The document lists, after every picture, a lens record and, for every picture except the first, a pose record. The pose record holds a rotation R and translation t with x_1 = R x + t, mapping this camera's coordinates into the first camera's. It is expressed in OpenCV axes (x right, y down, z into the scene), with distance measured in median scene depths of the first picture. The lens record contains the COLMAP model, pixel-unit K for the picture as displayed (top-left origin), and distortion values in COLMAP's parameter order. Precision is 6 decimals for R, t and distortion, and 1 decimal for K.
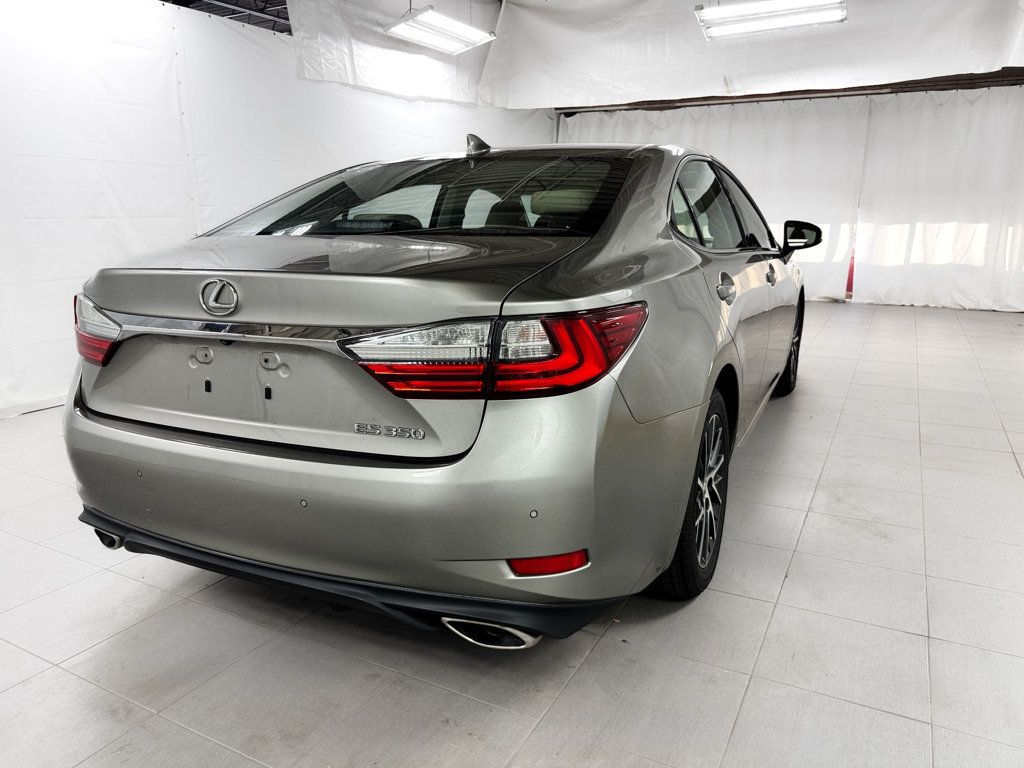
lens RADIAL K [[732.8, 0, 512.0], [0, 732.8, 384.0], [0, 0, 1]] dist [0.012433, -0.008652]
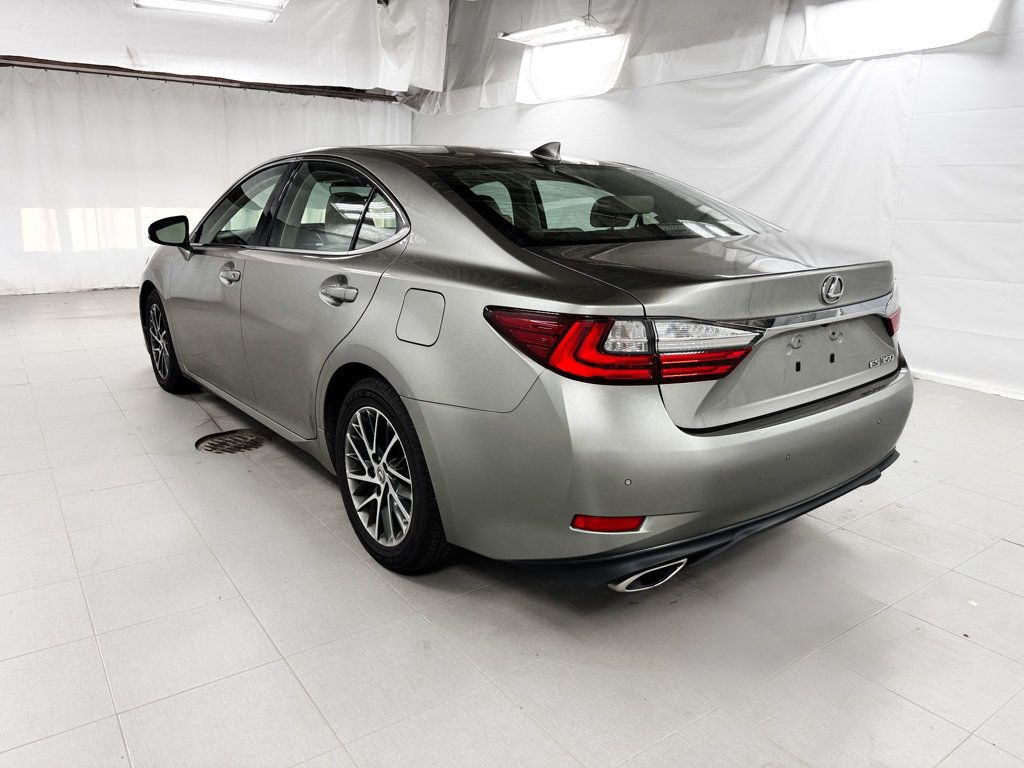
lens RADIAL K [[737.5, 0, 508.3], [0, 737.5, 378.7], [0, 0, 1]] dist [0.011544, -0.009202]
pose [[0.450682, -0.205534, 0.868701, -0.447952], [0.186992, 0.973280, 0.133266, -0.060622], [-0.872880, 0.102380, 0.477073, 0.223740]]
